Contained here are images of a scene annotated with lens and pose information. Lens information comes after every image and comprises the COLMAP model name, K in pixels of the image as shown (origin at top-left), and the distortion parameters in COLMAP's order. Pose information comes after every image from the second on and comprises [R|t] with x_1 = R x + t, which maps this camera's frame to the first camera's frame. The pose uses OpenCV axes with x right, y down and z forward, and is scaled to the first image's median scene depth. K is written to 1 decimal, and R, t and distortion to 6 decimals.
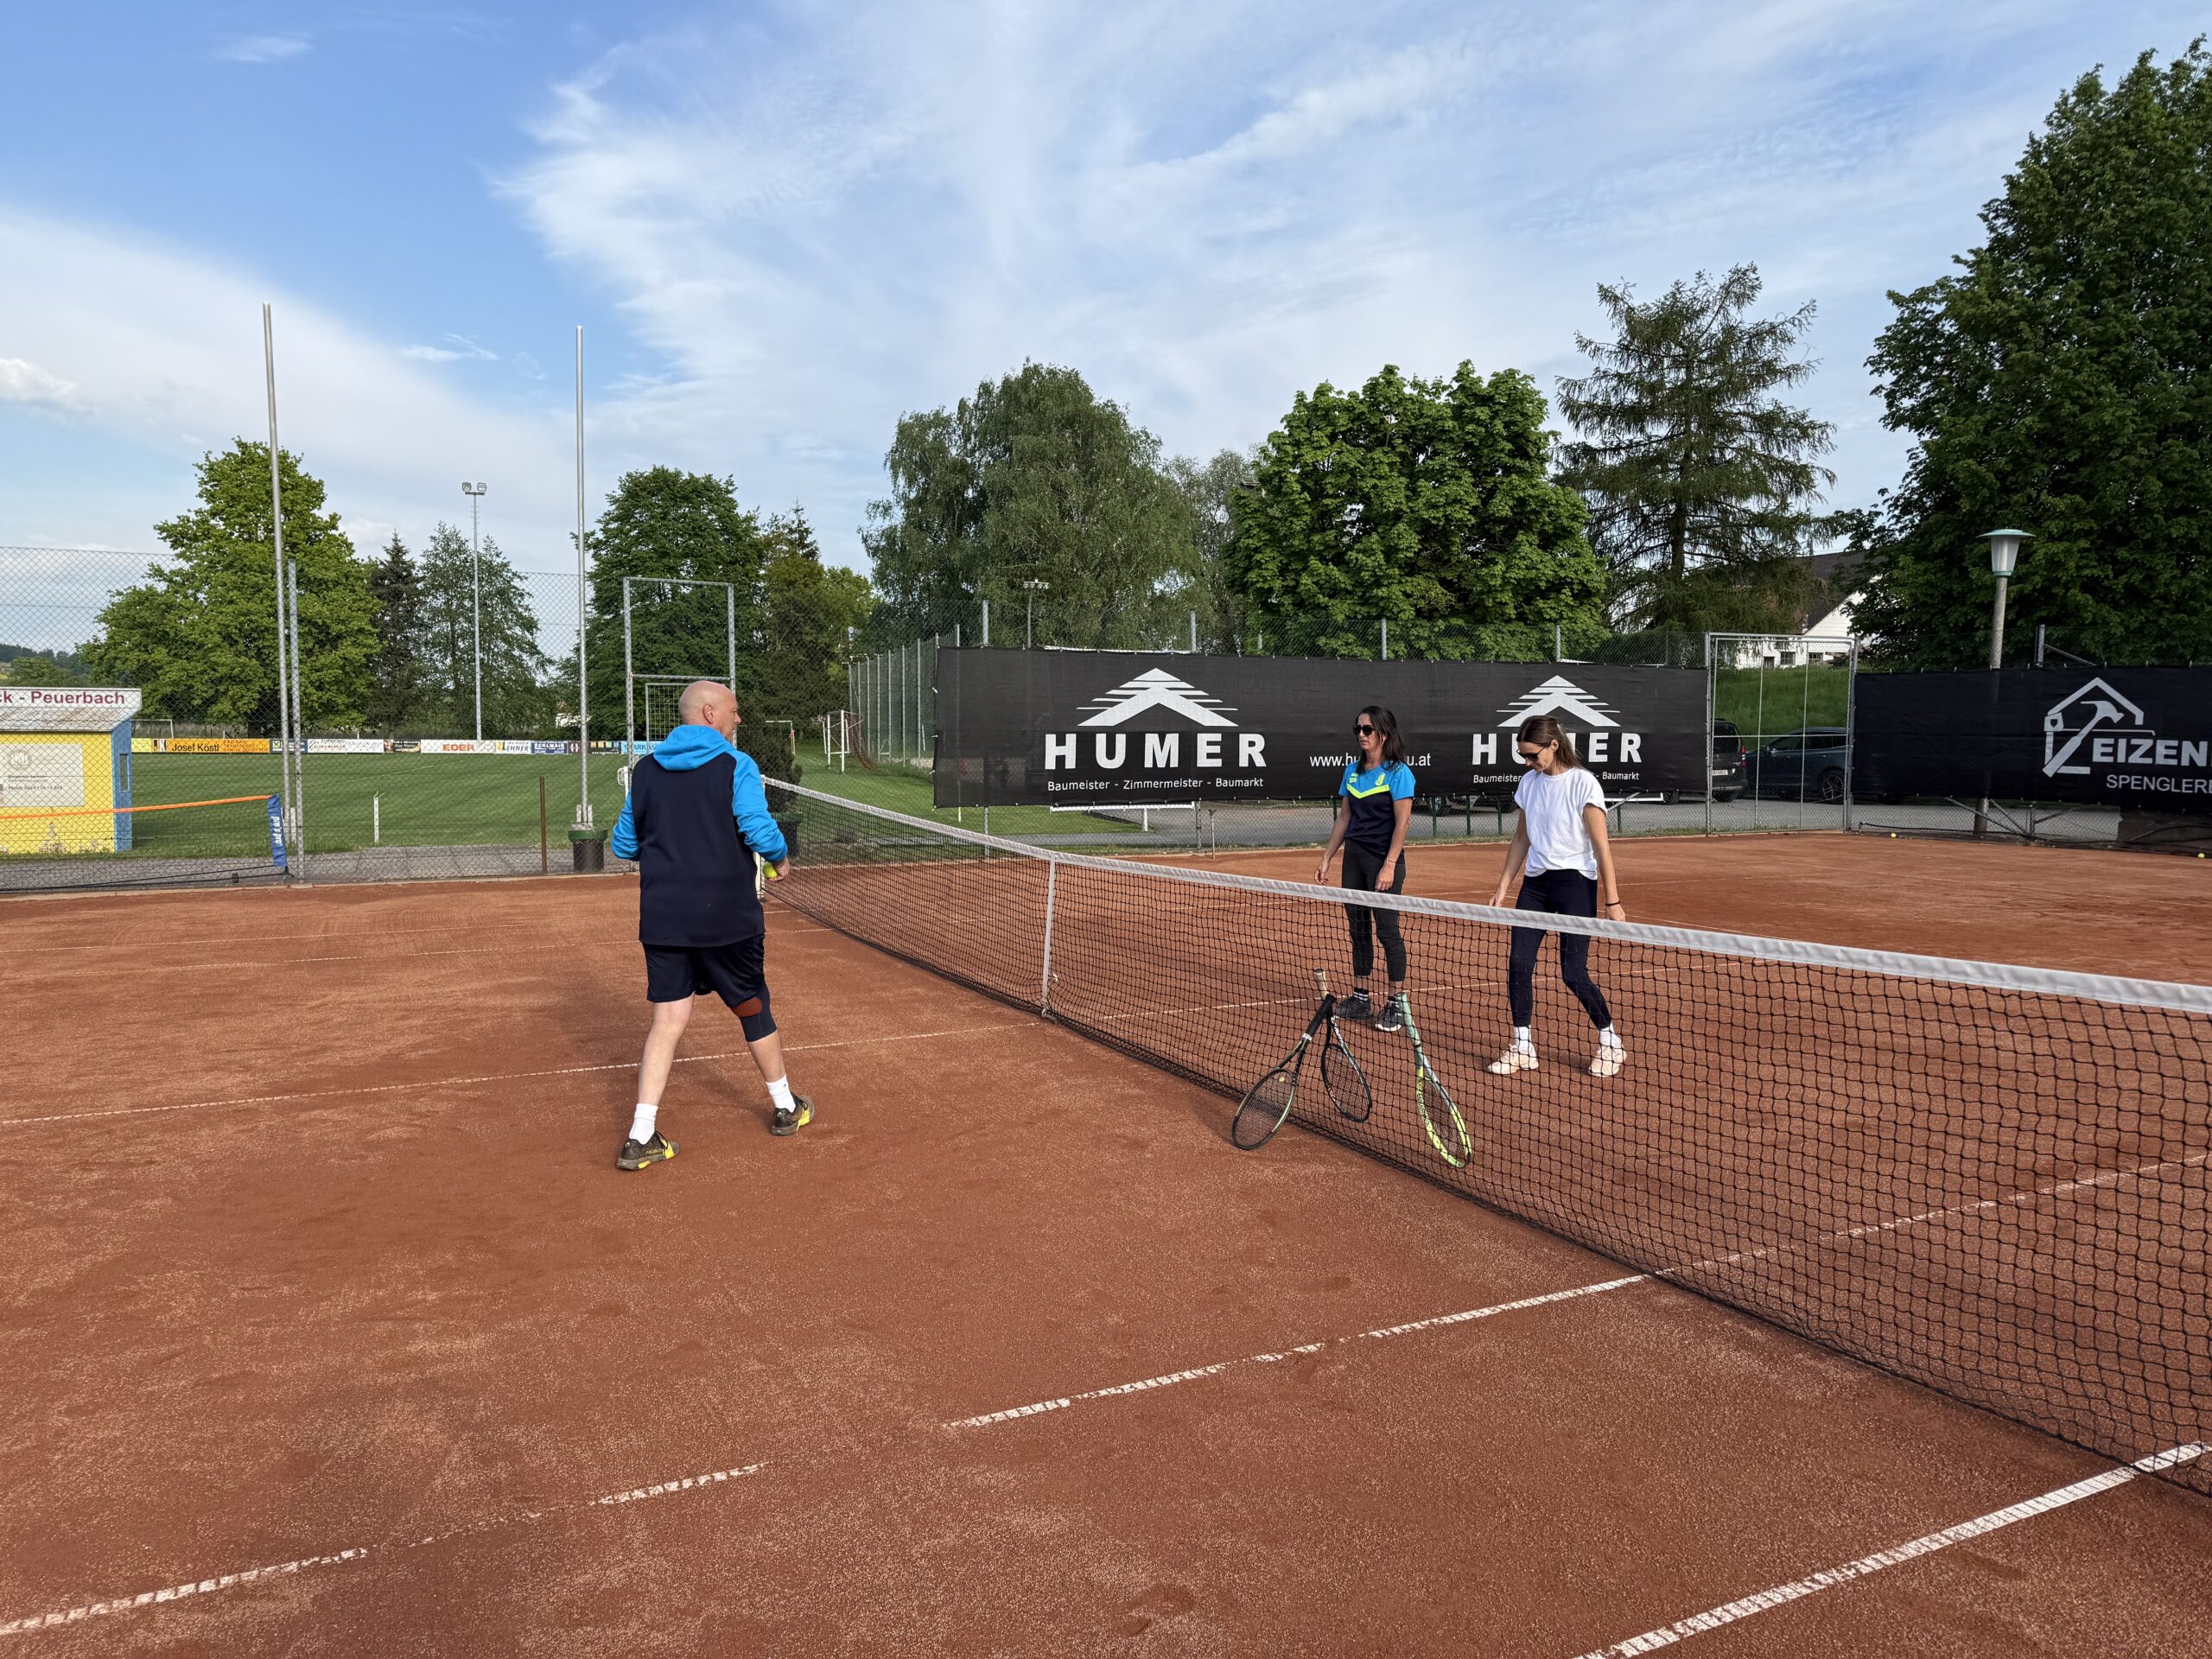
lens RADIAL K [[1552.4, 0, 1119.9], [0, 1552.4, 815.0], [0, 0, 1]] dist [0.076750, -0.091184]
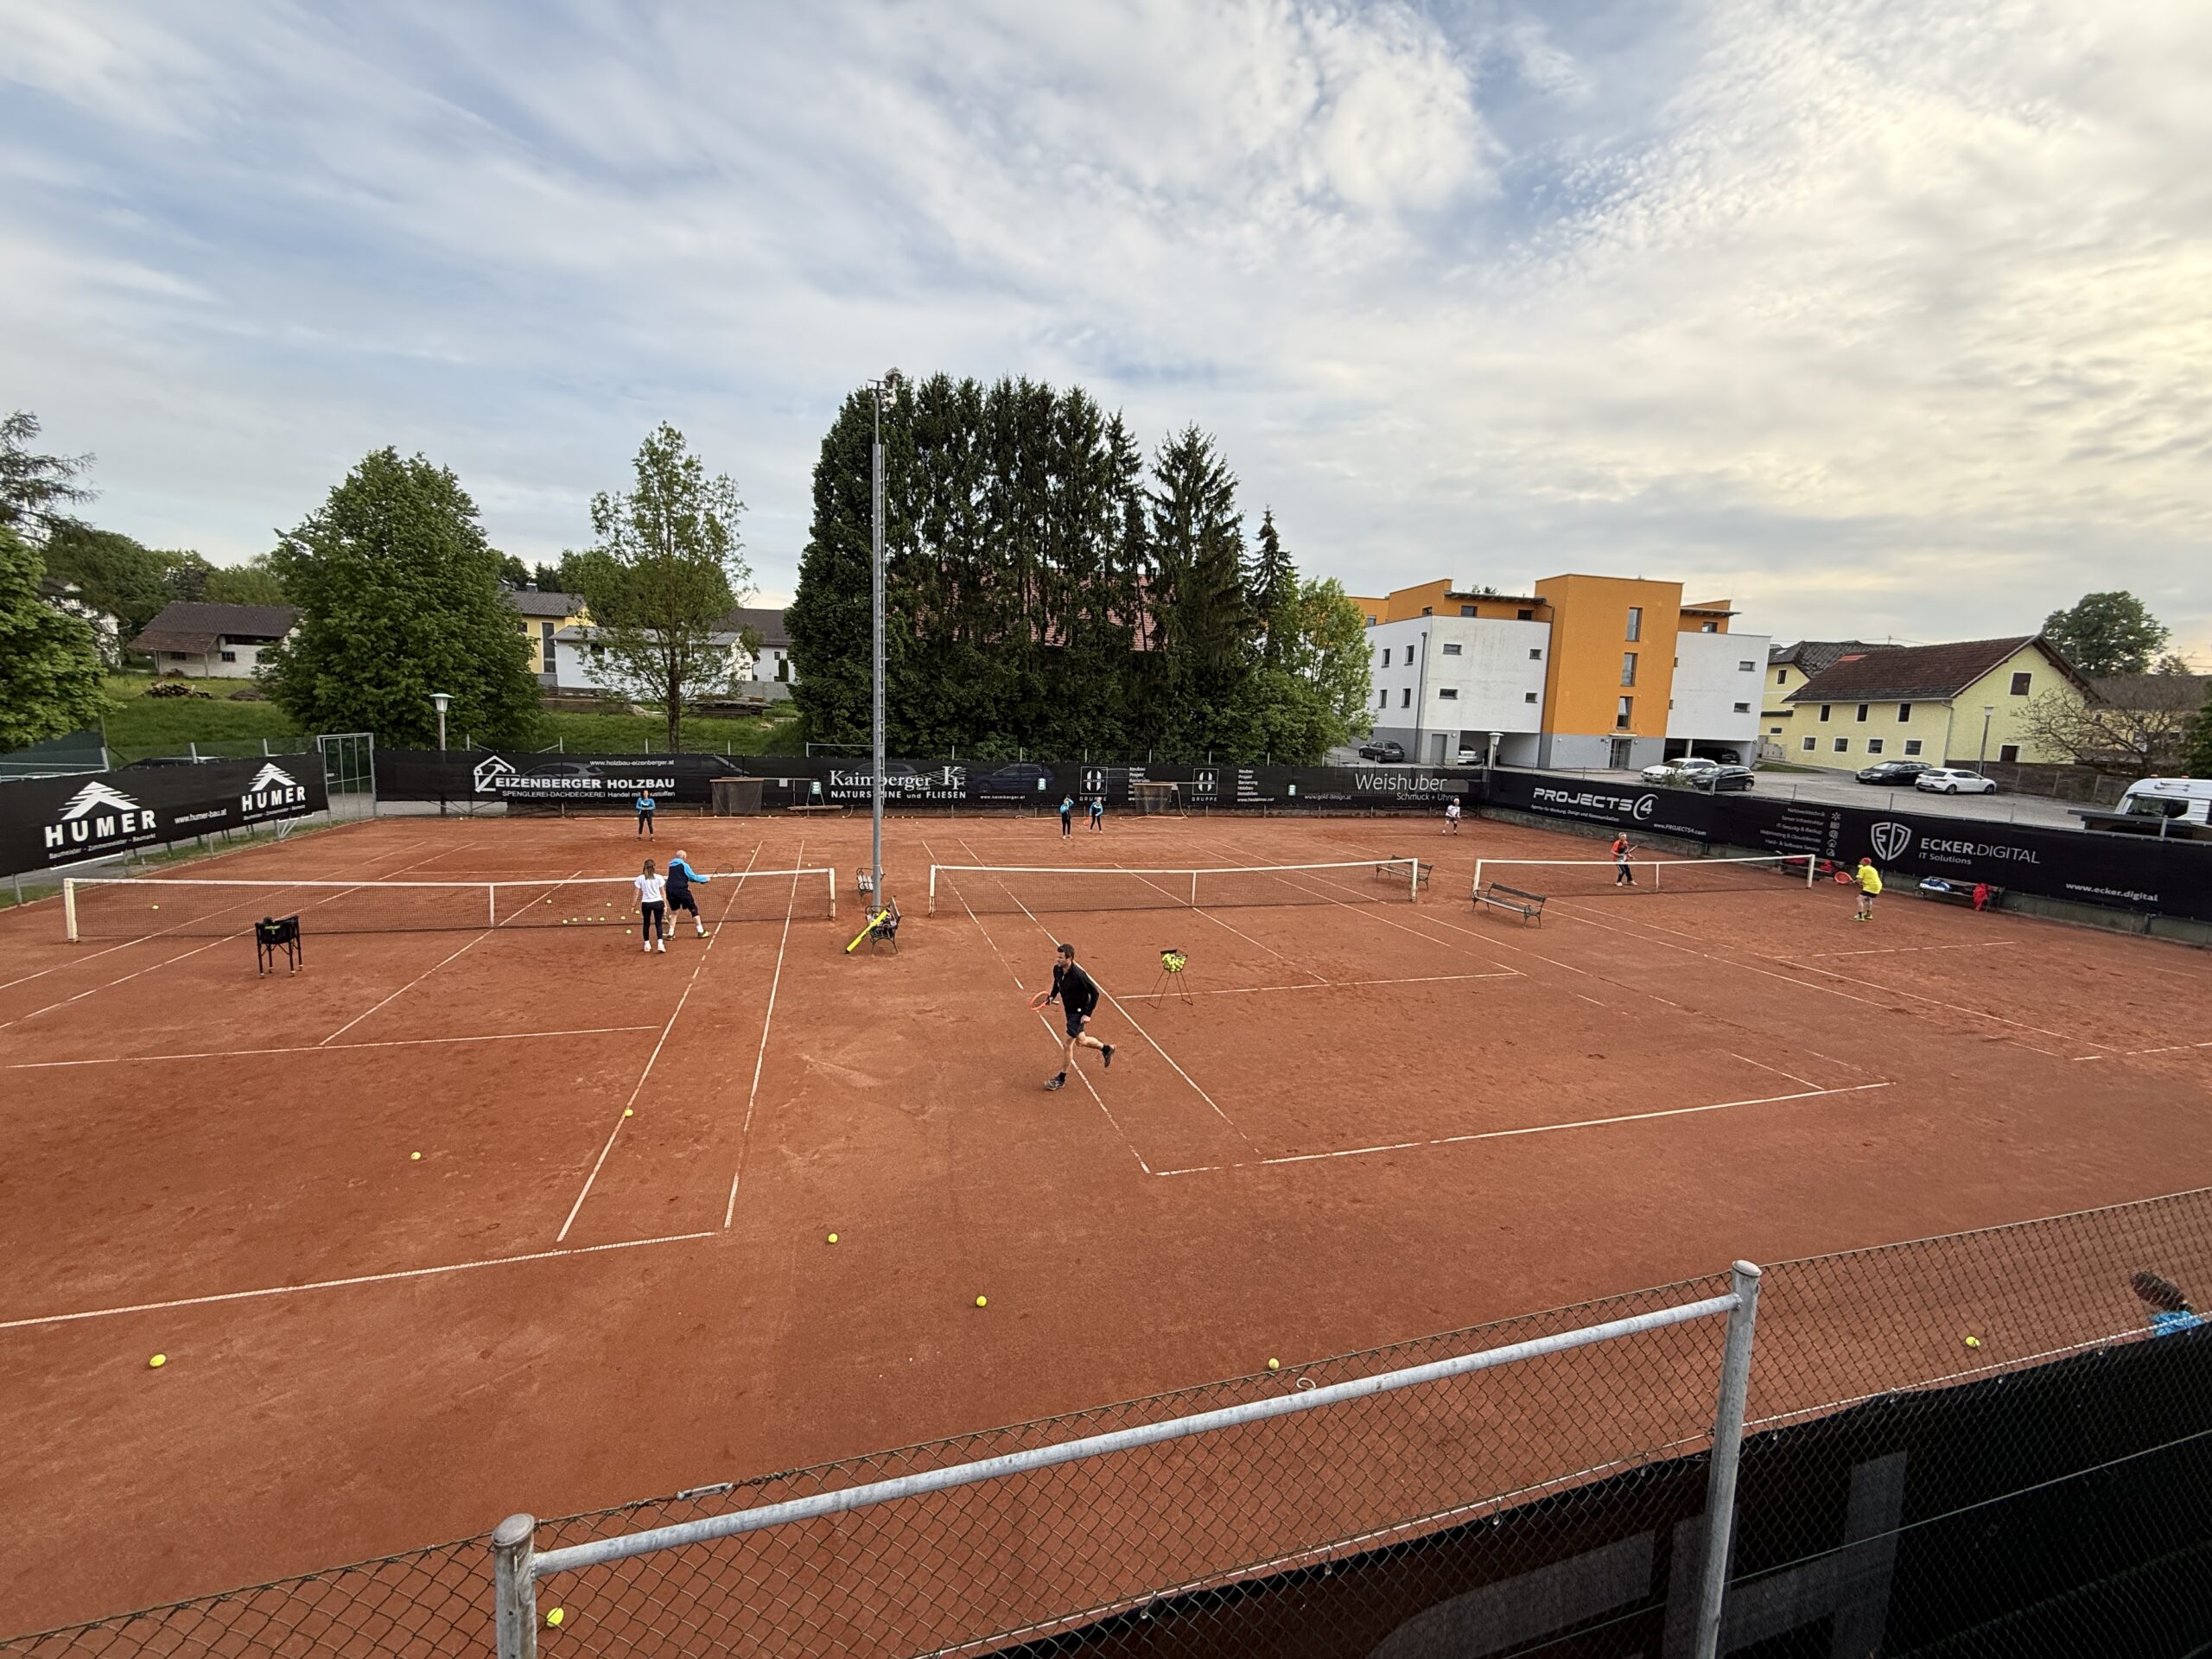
lens RADIAL K [[885.8, 0, 1095.4], [0, 885.8, 823.0], [0, 0, 1]] dist [-0.001752, 0.000819]
pose [[0.180129, -0.122106, 0.976035, -0.718050], [0.021554, 0.992517, 0.120190, -0.134275], [-0.983407, -0.000612, 0.181413, -0.313992]]
